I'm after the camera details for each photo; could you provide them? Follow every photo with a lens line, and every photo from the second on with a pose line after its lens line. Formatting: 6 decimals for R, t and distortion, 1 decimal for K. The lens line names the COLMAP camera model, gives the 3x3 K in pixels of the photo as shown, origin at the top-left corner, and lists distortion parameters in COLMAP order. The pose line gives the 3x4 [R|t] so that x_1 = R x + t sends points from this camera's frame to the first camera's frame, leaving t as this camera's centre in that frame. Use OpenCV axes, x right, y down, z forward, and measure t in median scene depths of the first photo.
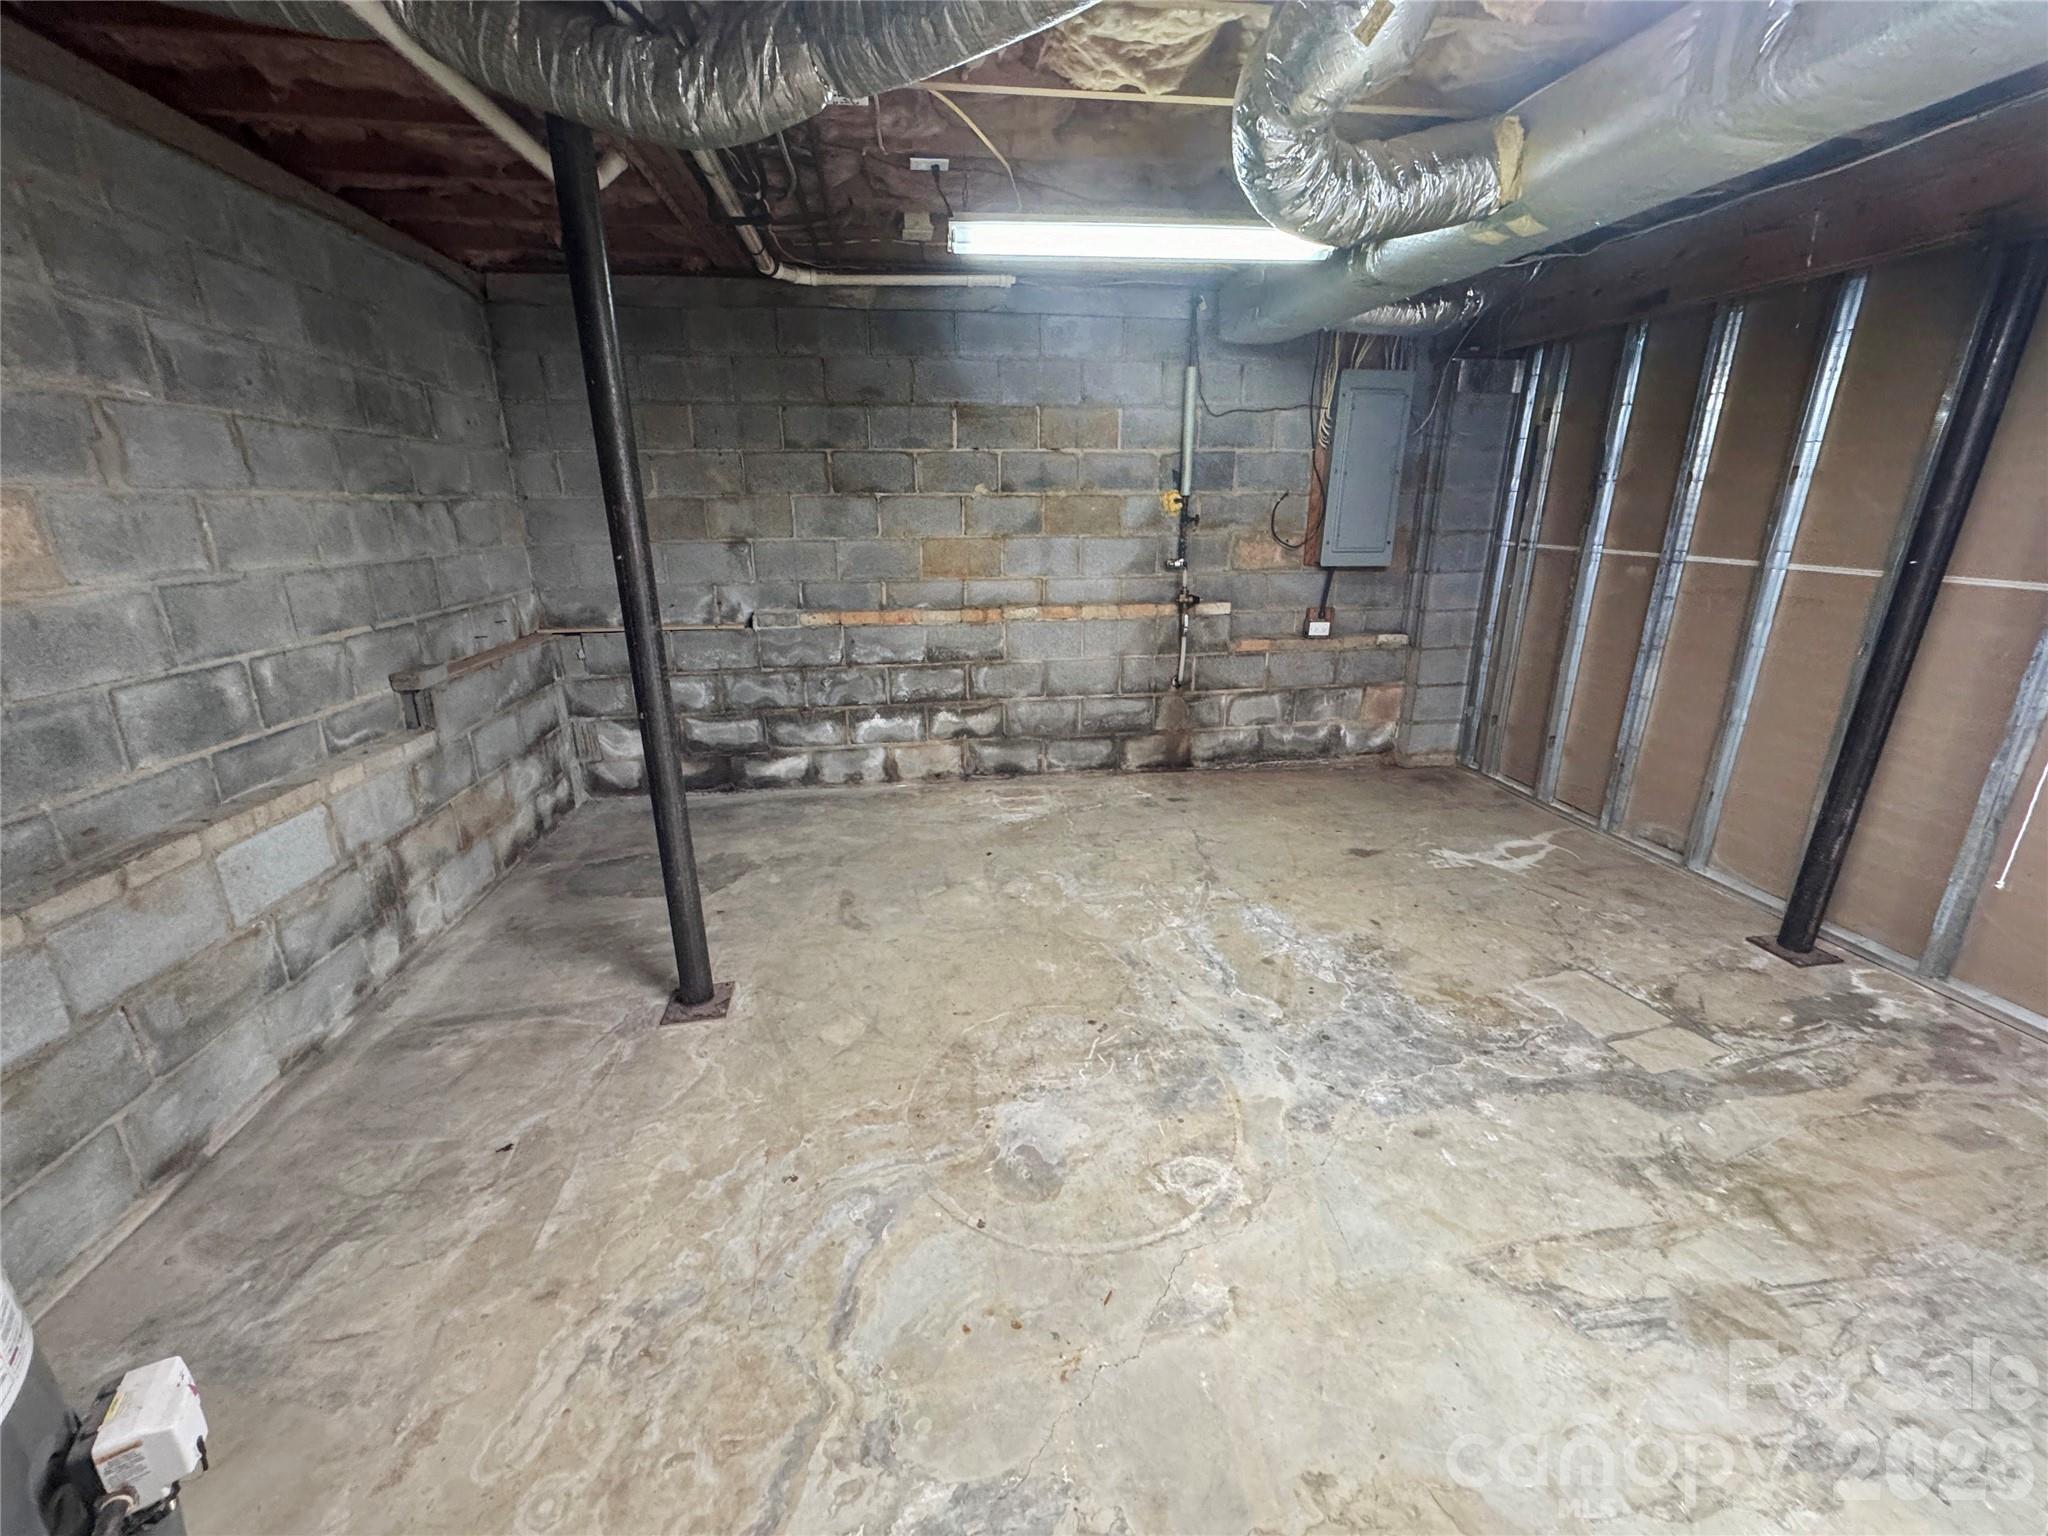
lens RADIAL K [[831.9, 0, 1013.9], [0, 831.9, 773.9], [0, 0, 1]] dist [-0.005893, 0.000835]
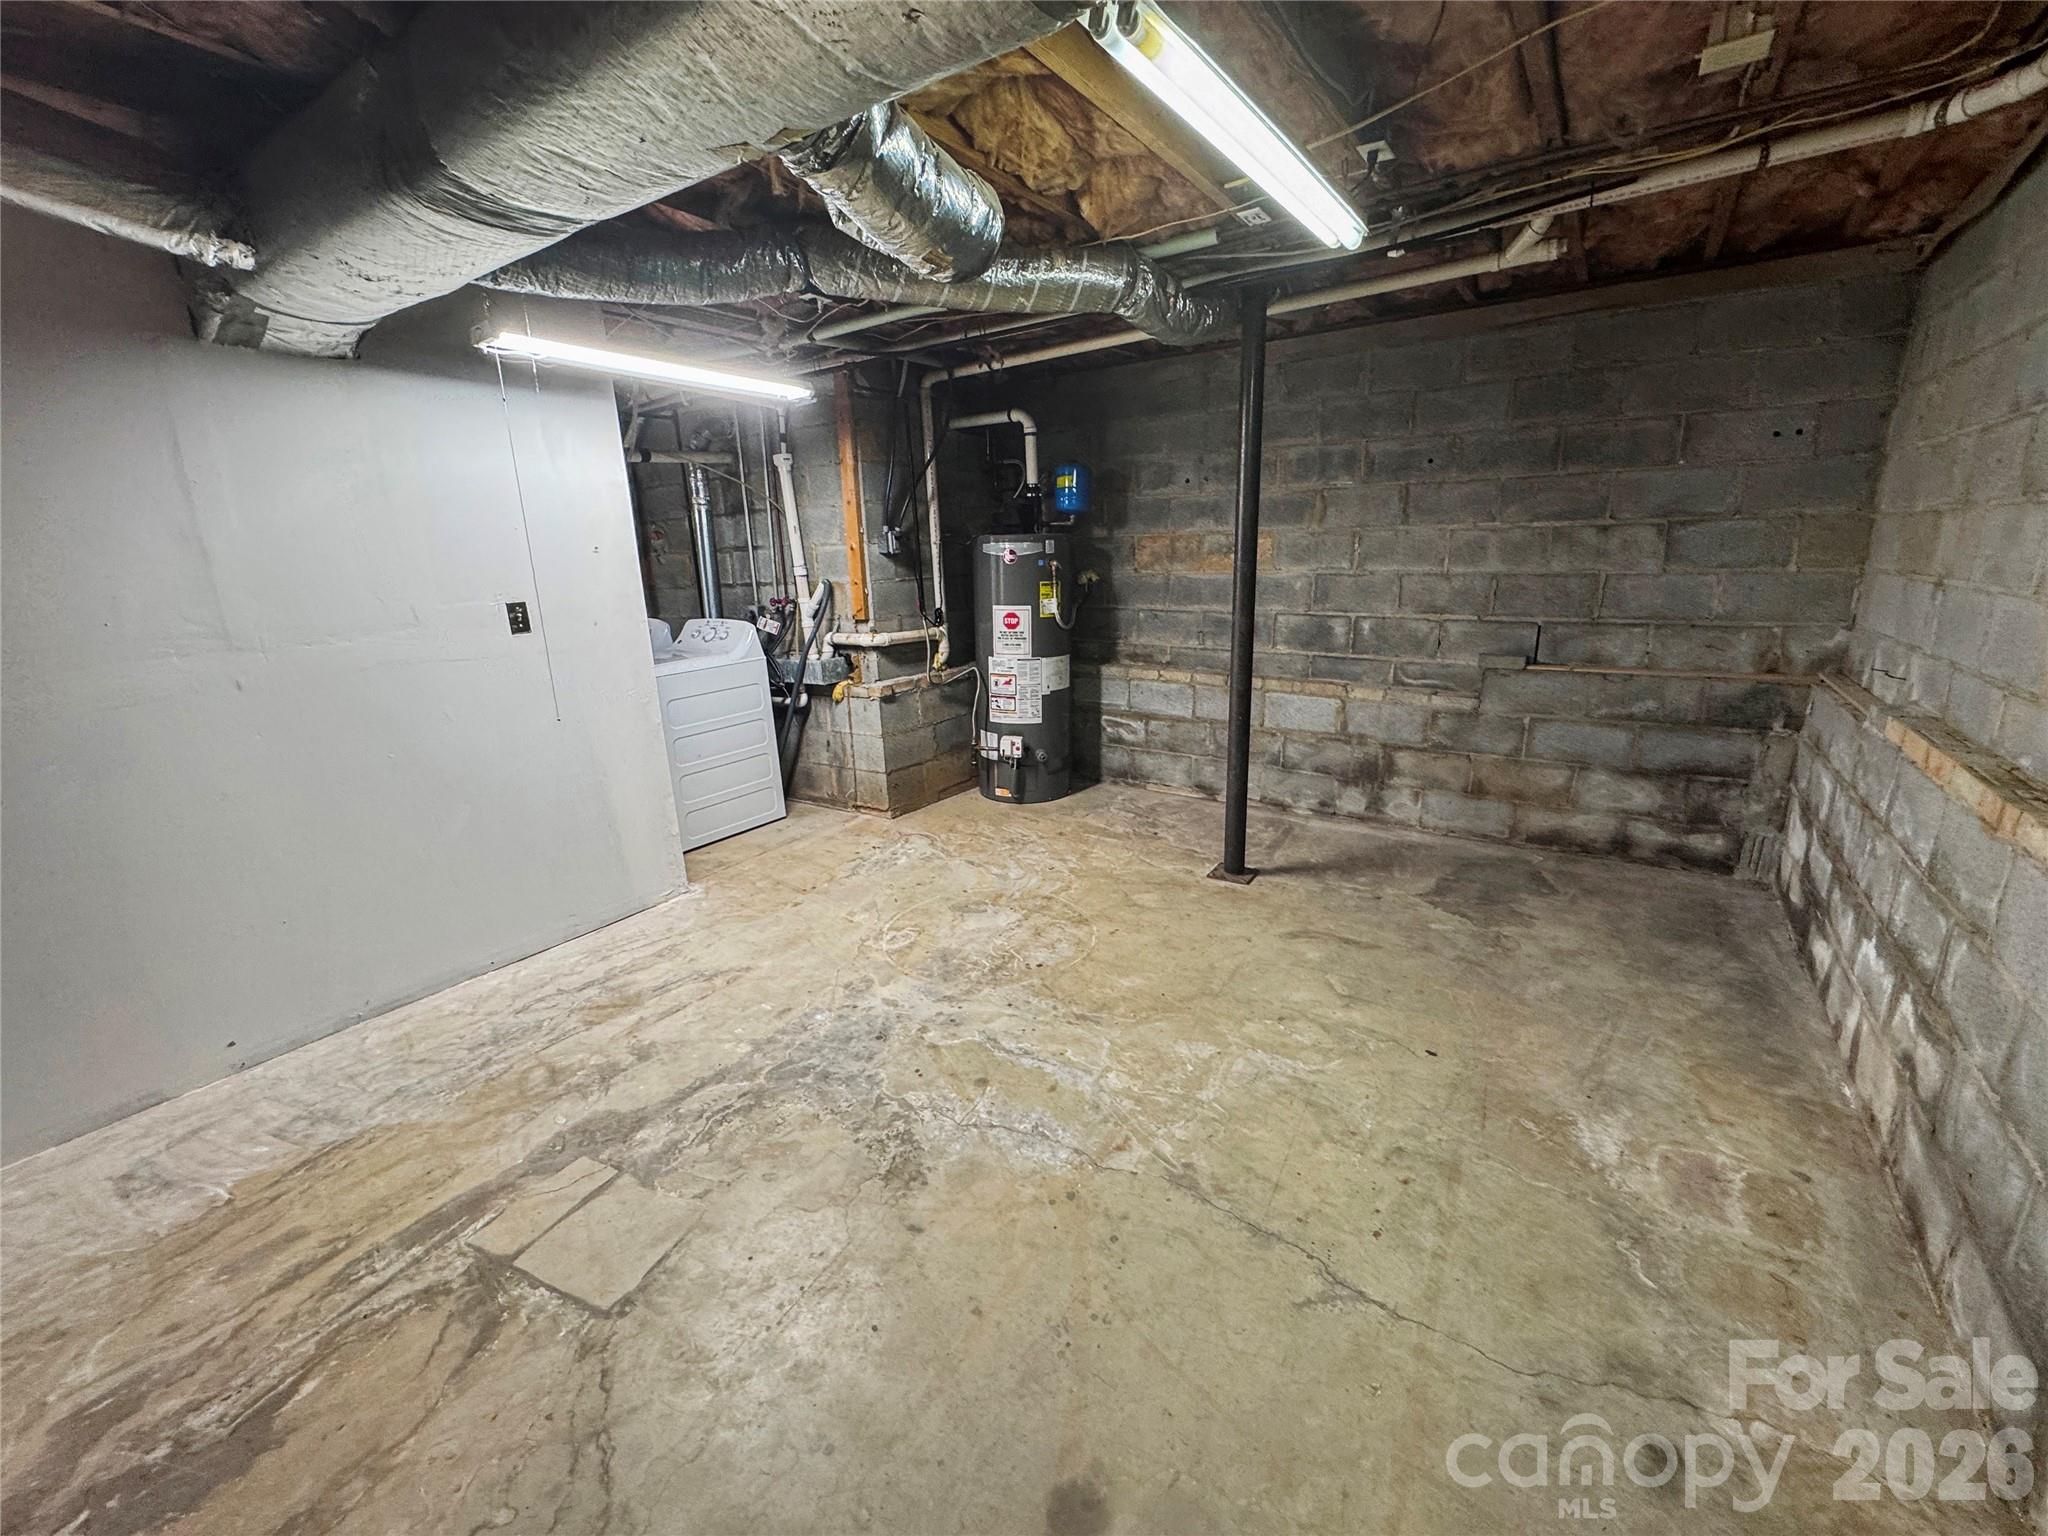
lens RADIAL K [[831.9, 0, 1019.7], [0, 831.9, 766.7], [0, 0, 1]] dist [-0.005893, 0.000835]
pose [[-0.684702, 0.212969, -0.697014, 0.920564], [-0.192909, 0.869288, 0.455109, -0.516486], [0.702830, 0.446074, -0.554119, 1.552430]]
